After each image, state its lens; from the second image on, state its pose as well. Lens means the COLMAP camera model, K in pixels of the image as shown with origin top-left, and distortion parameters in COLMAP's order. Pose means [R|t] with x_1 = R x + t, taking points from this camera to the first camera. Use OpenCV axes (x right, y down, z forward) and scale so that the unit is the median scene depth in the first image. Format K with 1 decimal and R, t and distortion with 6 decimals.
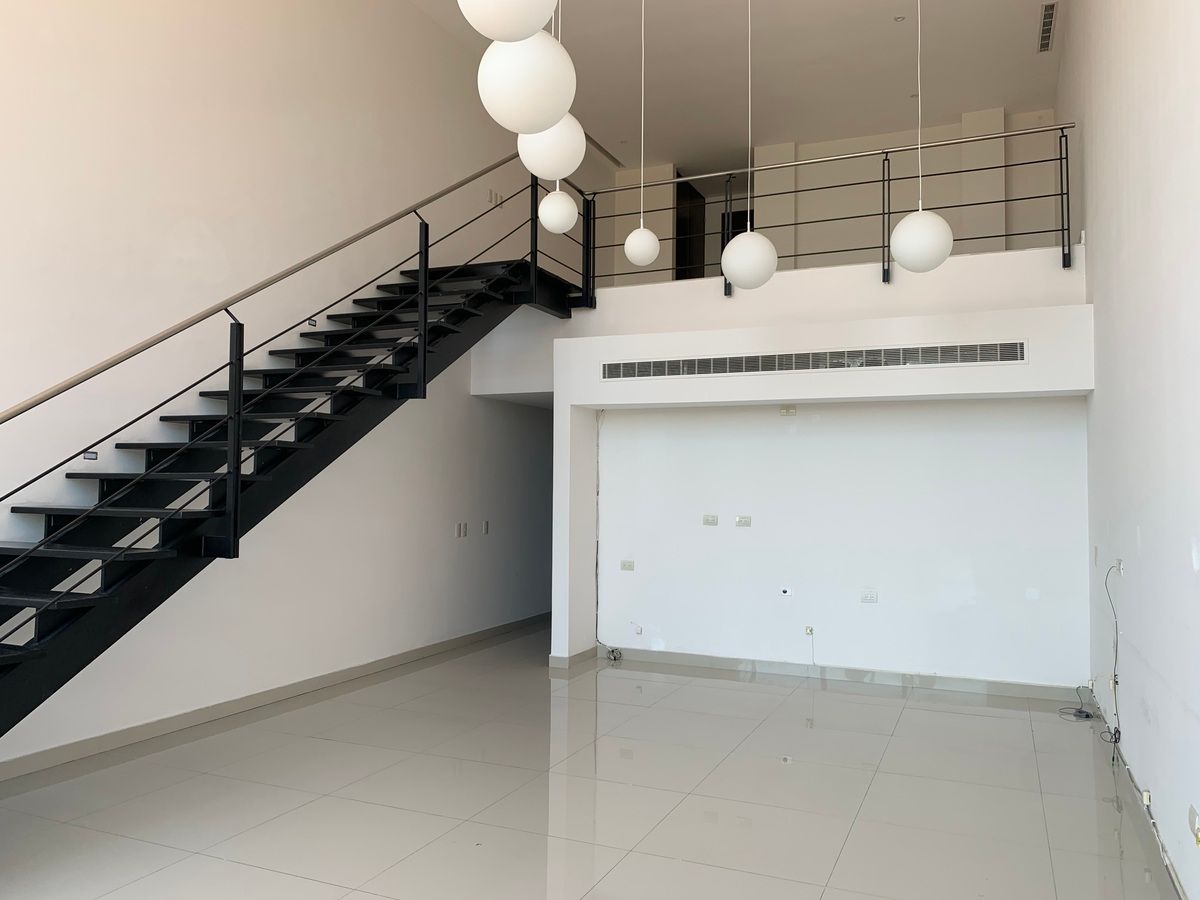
lens RADIAL K [[911.7, 0, 600.0], [0, 911.7, 450.0], [0, 0, 1]] dist [-0.006084, -0.004116]
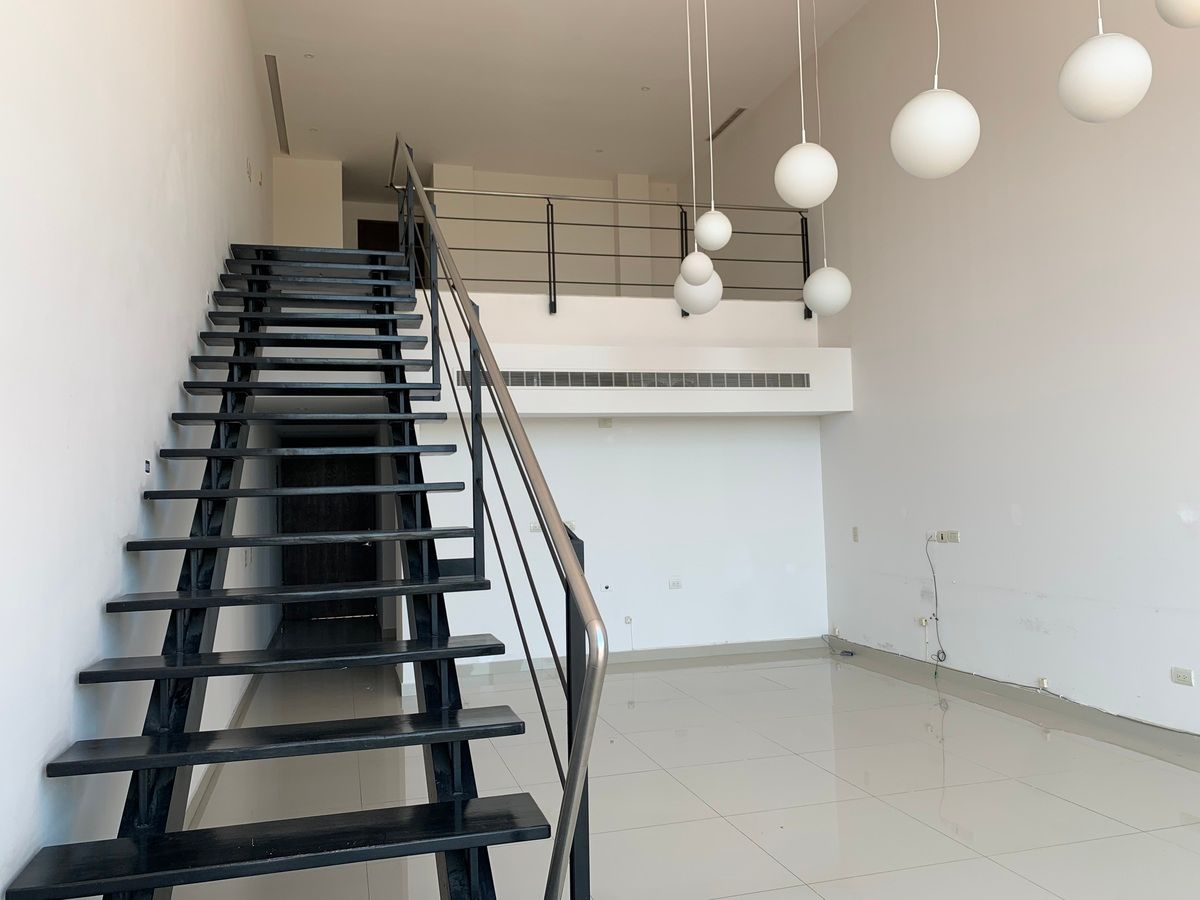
lens RADIAL K [[845.2, 0, 594.8], [0, 845.2, 445.9], [0, 0, 1]] dist [0.136163, -0.000167]
pose [[0.766196, 0.003151, 0.642599, -0.489301], [0.011318, 0.999767, -0.018397, 0.003609], [-0.642508, 0.021368, 0.765981, 0.232644]]
